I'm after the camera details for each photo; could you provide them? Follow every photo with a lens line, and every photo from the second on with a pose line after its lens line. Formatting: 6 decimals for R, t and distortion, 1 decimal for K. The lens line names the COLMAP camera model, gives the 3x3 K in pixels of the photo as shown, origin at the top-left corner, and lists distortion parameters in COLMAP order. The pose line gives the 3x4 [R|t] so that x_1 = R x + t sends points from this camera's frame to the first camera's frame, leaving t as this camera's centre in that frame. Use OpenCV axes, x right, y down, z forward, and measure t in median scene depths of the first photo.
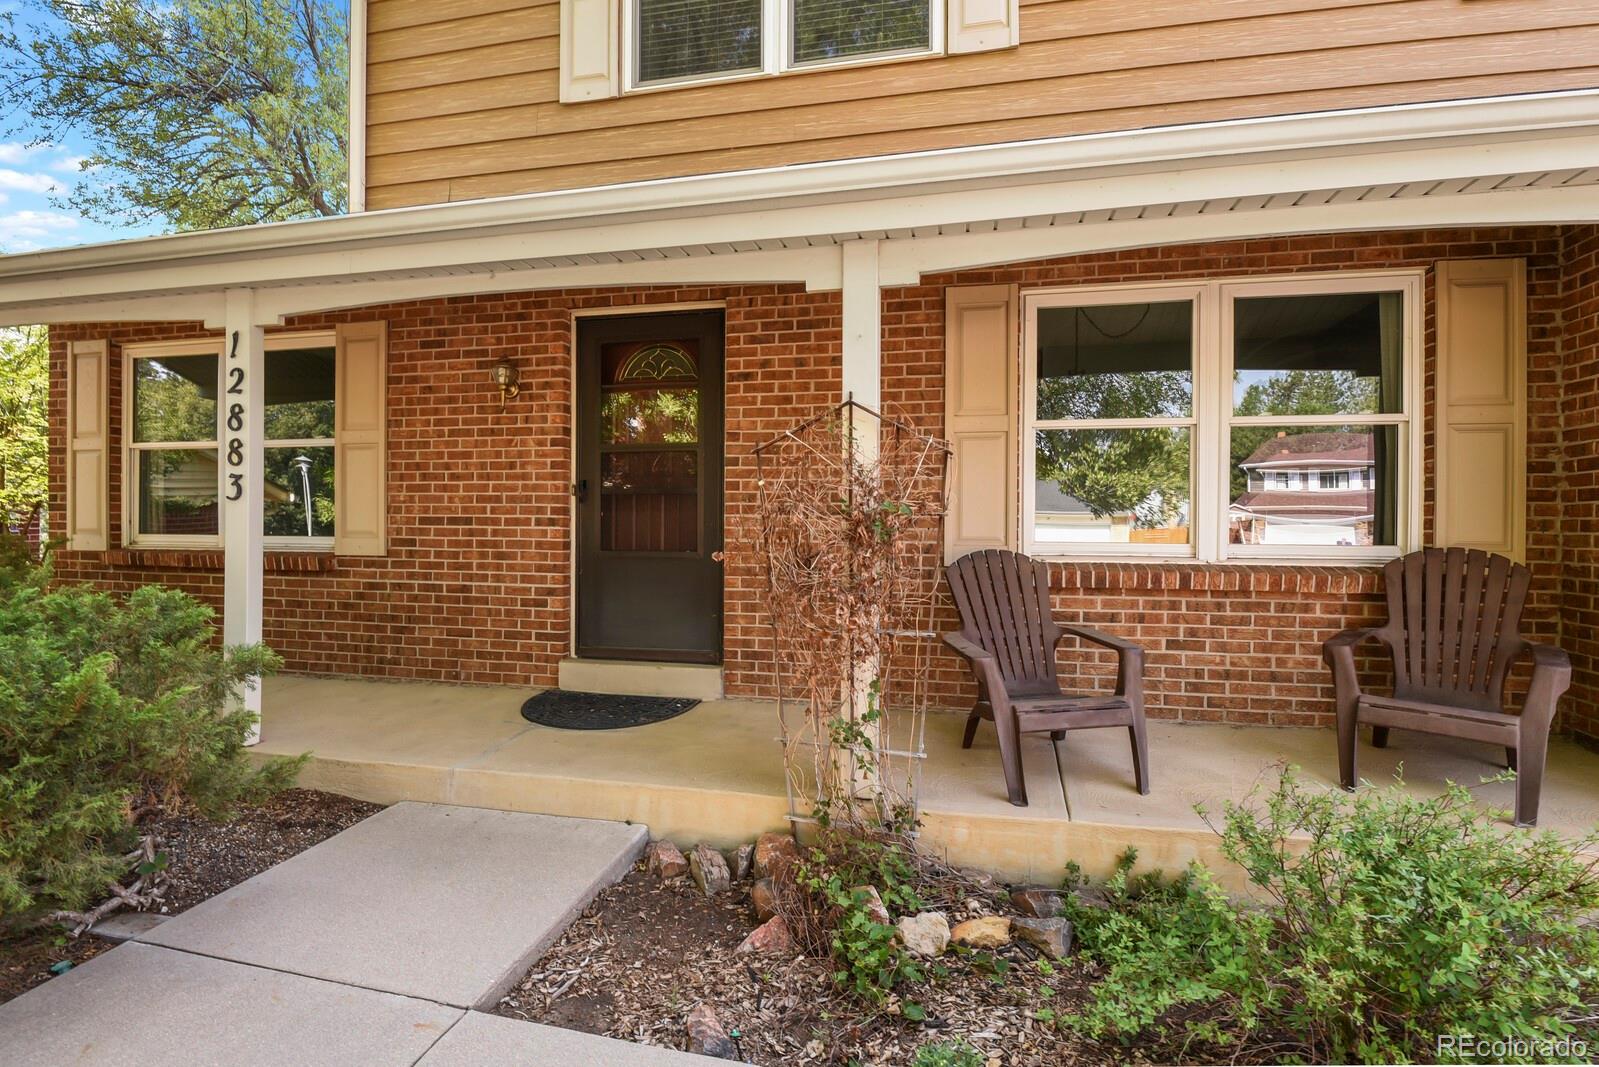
lens RADIAL K [[792.2, 0, 805.9], [0, 792.2, 532.0], [0, 0, 1]] dist [-0.019530, -0.000276]
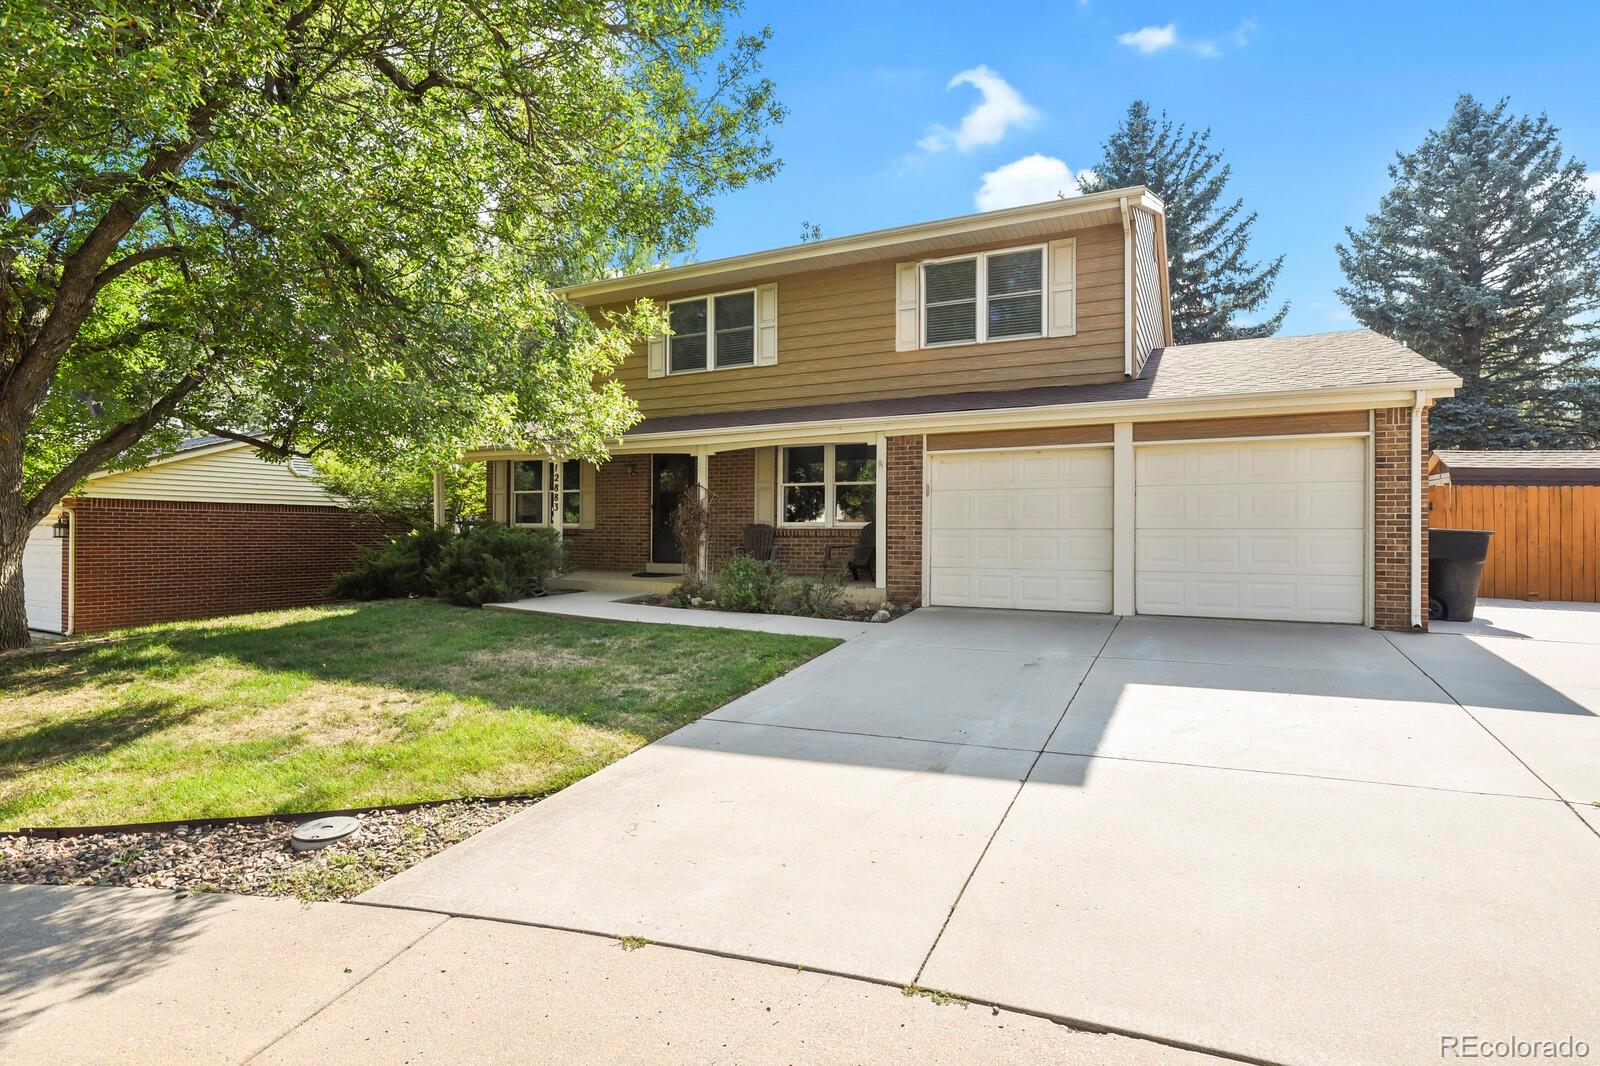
lens RADIAL K [[782.6, 0, 807.7], [0, 782.6, 529.4], [0, 0, 1]] dist [-0.018883, -0.001417]
pose [[0.971327, -0.001607, -0.237741, 1.055733], [-0.002668, 0.999841, -0.017659, 0.089646], [0.237731, 0.017787, 0.971168, -1.865790]]
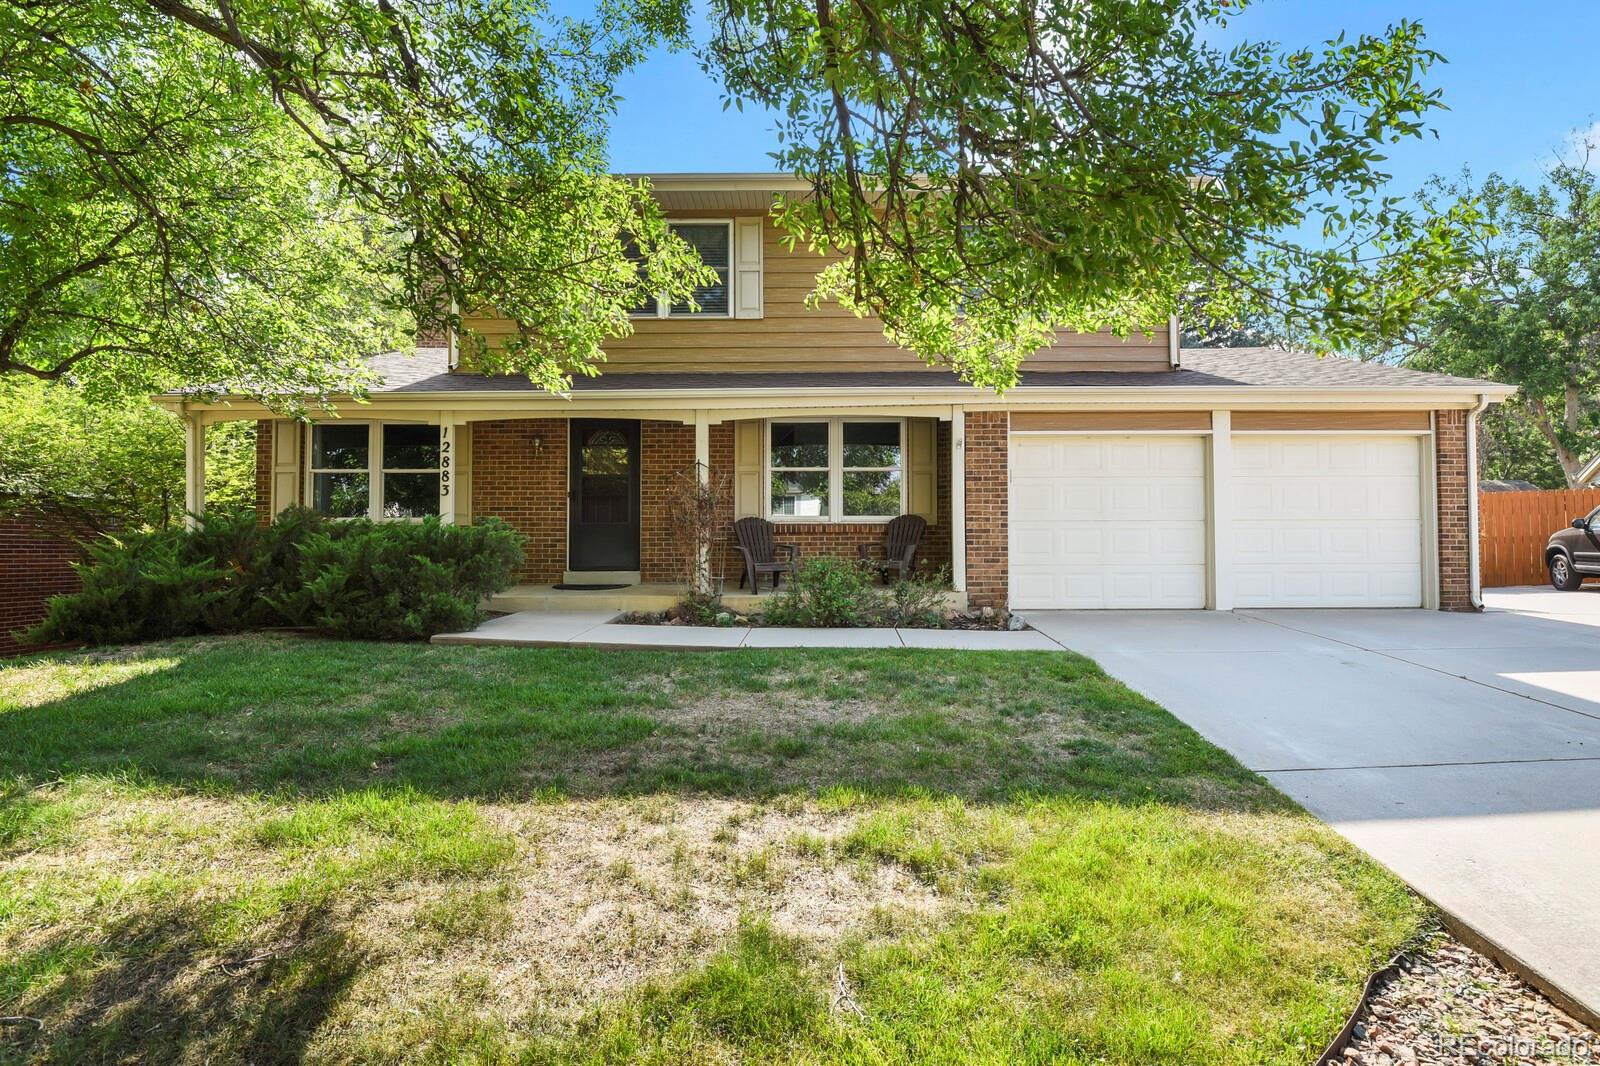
lens RADIAL K [[792.7, 0, 806.4], [0, 792.7, 531.5], [0, 0, 1]] dist [-0.019530, -0.000276]
pose [[0.976007, -0.001612, 0.217732, -0.136699], [0.009080, 0.999404, -0.033305, 0.137793], [-0.217549, 0.034483, 0.975440, -1.378039]]
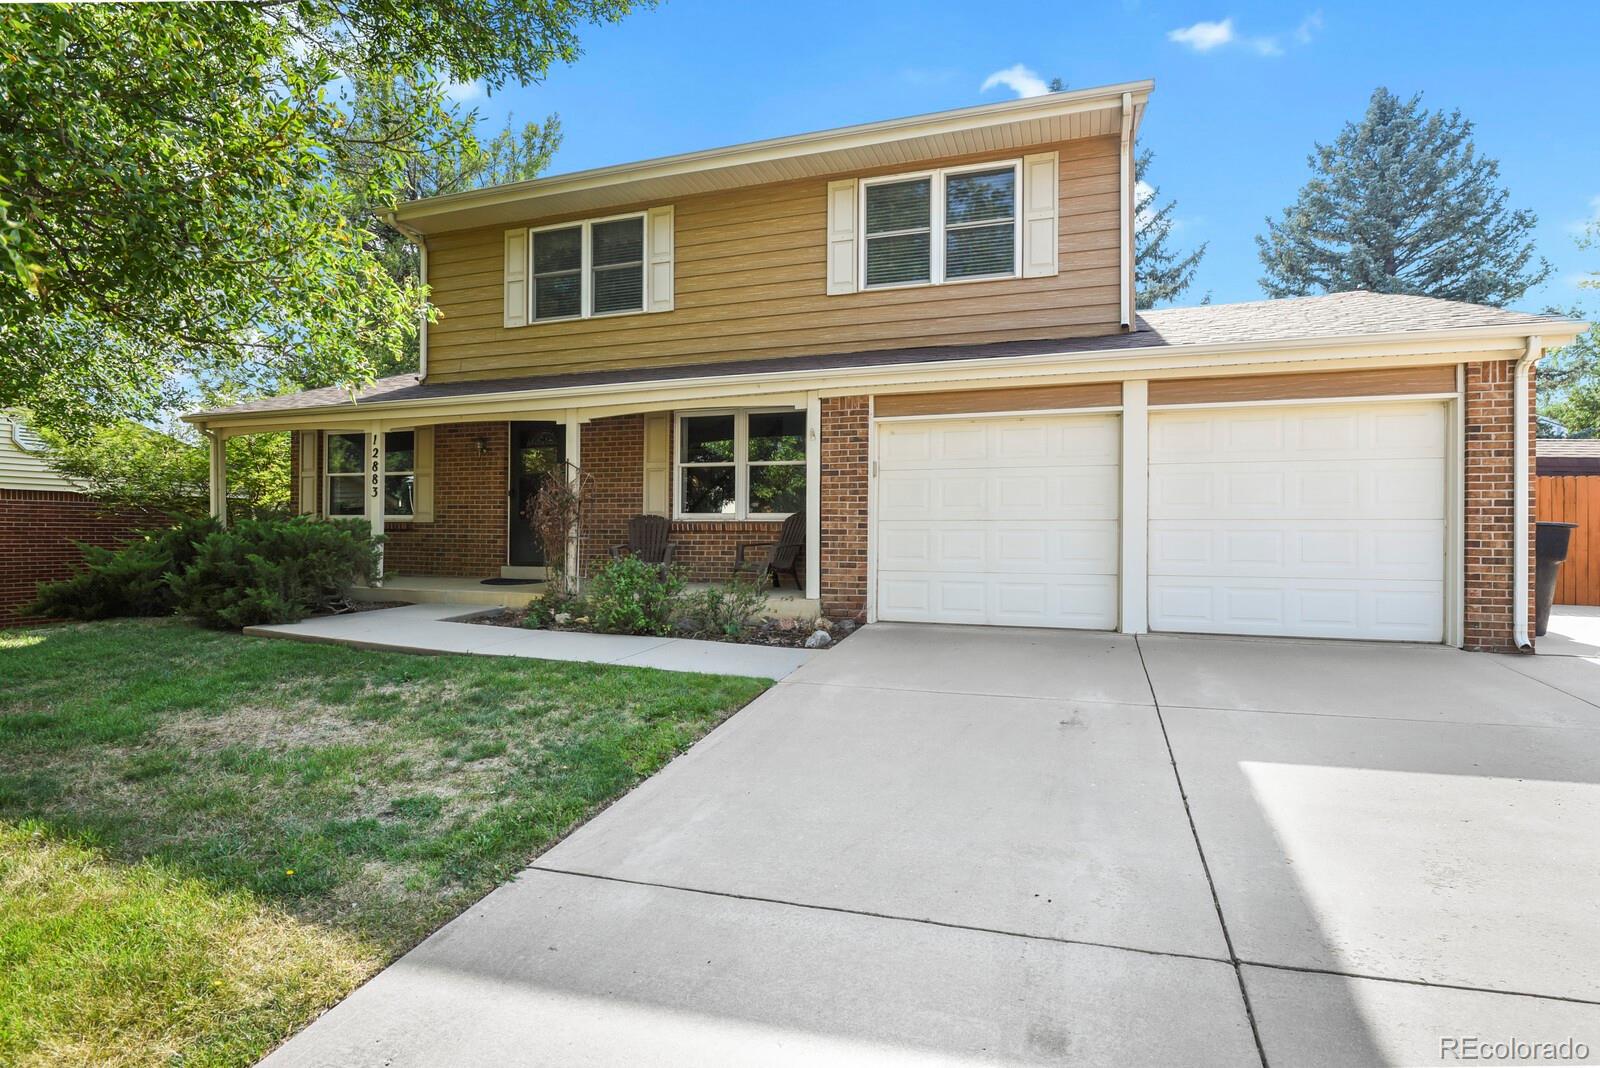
lens RADIAL K [[792.7, 0, 806.4], [0, 792.7, 532.5], [0, 0, 1]] dist [-0.019530, -0.000276]
pose [[0.993948, 0.000578, -0.109854, 0.888410], [-0.002131, 0.999900, -0.014016, 0.099102], [0.109835, 0.014165, 0.993849, -1.298070]]
